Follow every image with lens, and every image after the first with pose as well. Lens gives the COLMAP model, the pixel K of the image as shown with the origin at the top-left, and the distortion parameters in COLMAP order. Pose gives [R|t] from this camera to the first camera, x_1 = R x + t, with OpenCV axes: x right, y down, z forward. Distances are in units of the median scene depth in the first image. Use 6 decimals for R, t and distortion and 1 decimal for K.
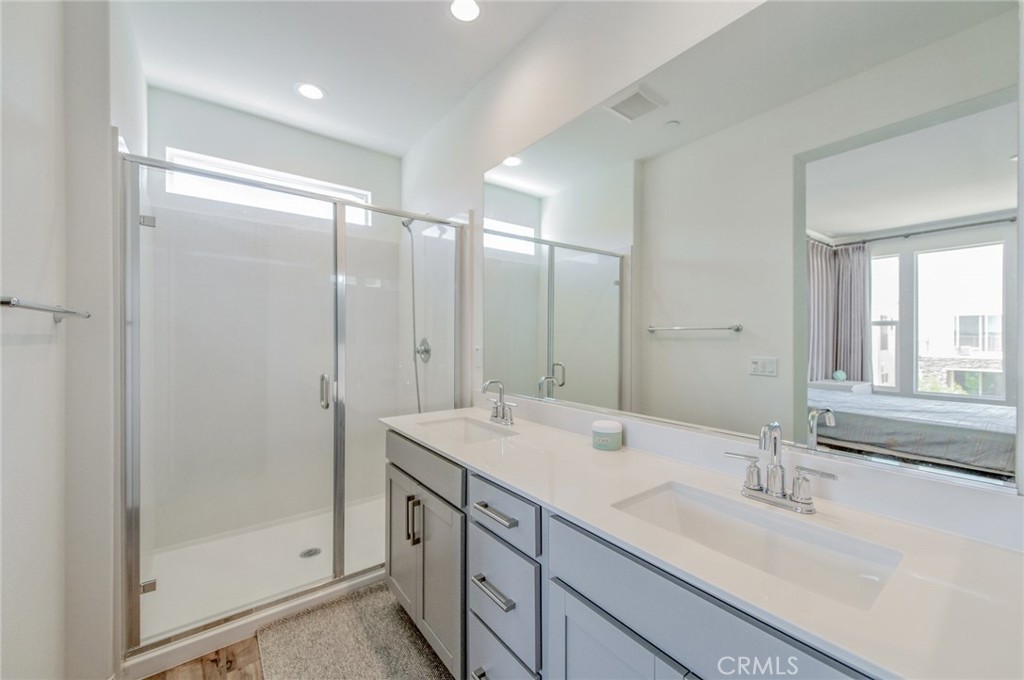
lens RADIAL K [[400.5, 0, 508.5], [0, 400.5, 337.6], [0, 0, 1]] dist [0.012734, -0.002400]
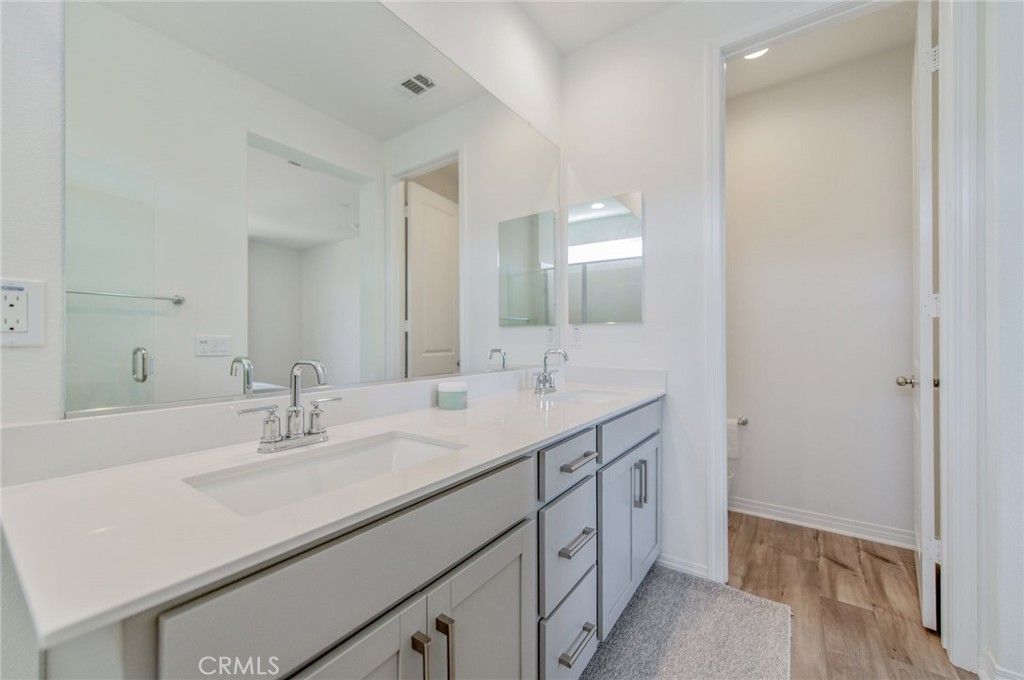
lens RADIAL K [[400.5, 0, 510.7], [0, 400.5, 338.4], [0, 0, 1]] dist [0.012734, -0.002400]
pose [[-0.308569, -0.000350, 0.951202, -0.410980], [0.001061, 0.999999, 0.000712, 0.054955], [-0.951201, 0.001229, -0.308569, 0.643619]]
